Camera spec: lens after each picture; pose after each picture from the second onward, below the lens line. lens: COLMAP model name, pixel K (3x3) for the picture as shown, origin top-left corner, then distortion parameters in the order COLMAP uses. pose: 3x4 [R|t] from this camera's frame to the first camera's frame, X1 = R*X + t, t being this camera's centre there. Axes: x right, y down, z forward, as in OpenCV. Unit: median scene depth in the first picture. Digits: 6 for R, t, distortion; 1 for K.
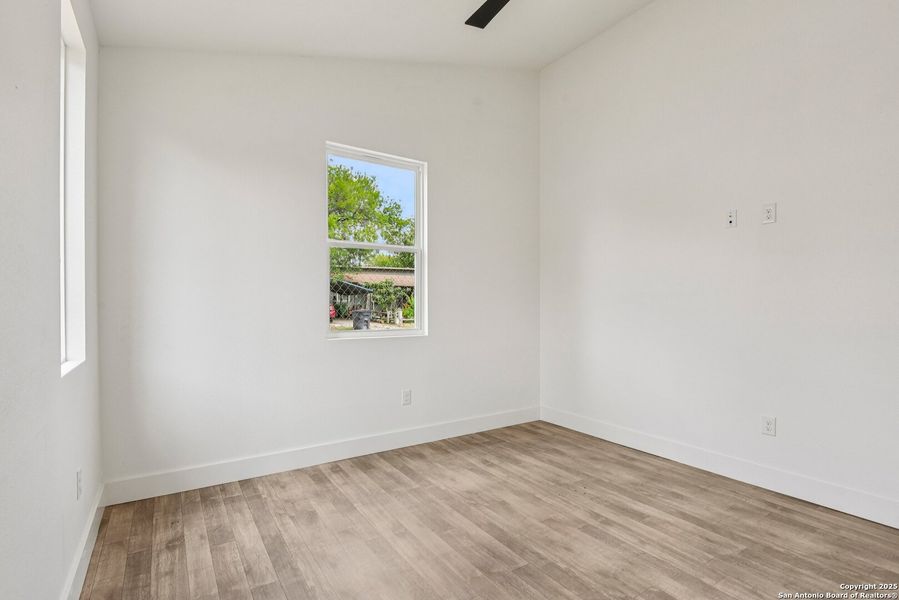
lens RADIAL K [[427.1, 0, 451.7], [0, 427.1, 301.2], [0, 0, 1]] dist [-0.002064, -0.006155]
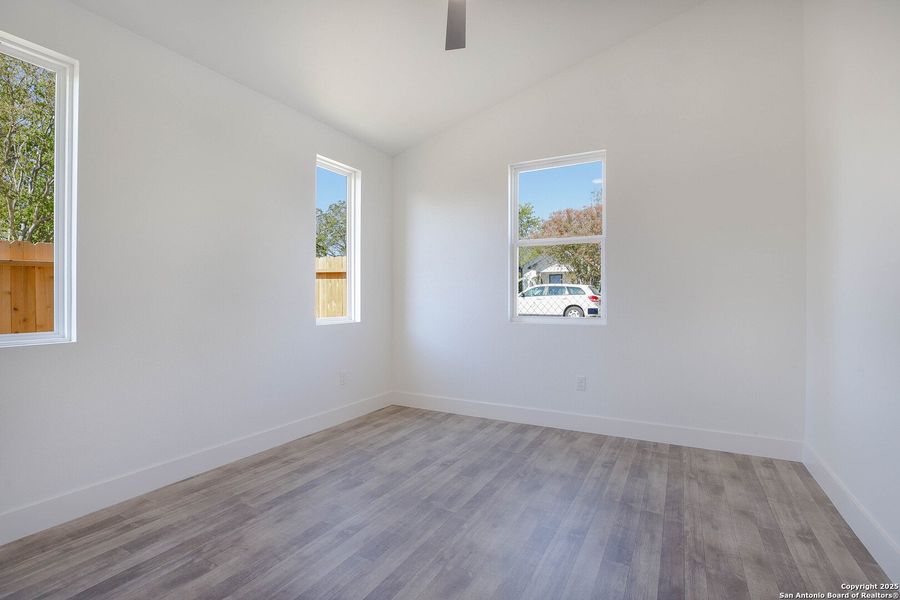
lens RADIAL K [[426.6, 0, 461.3], [0, 426.6, 301.7], [0, 0, 1]] dist [-0.039953, 0.016777]
pose [[0.480258, 0.002847, -0.877123, 0.765515], [0.007720, 0.999942, 0.007473, 0.016706], [0.877093, -0.010361, 0.480208, 0.293033]]
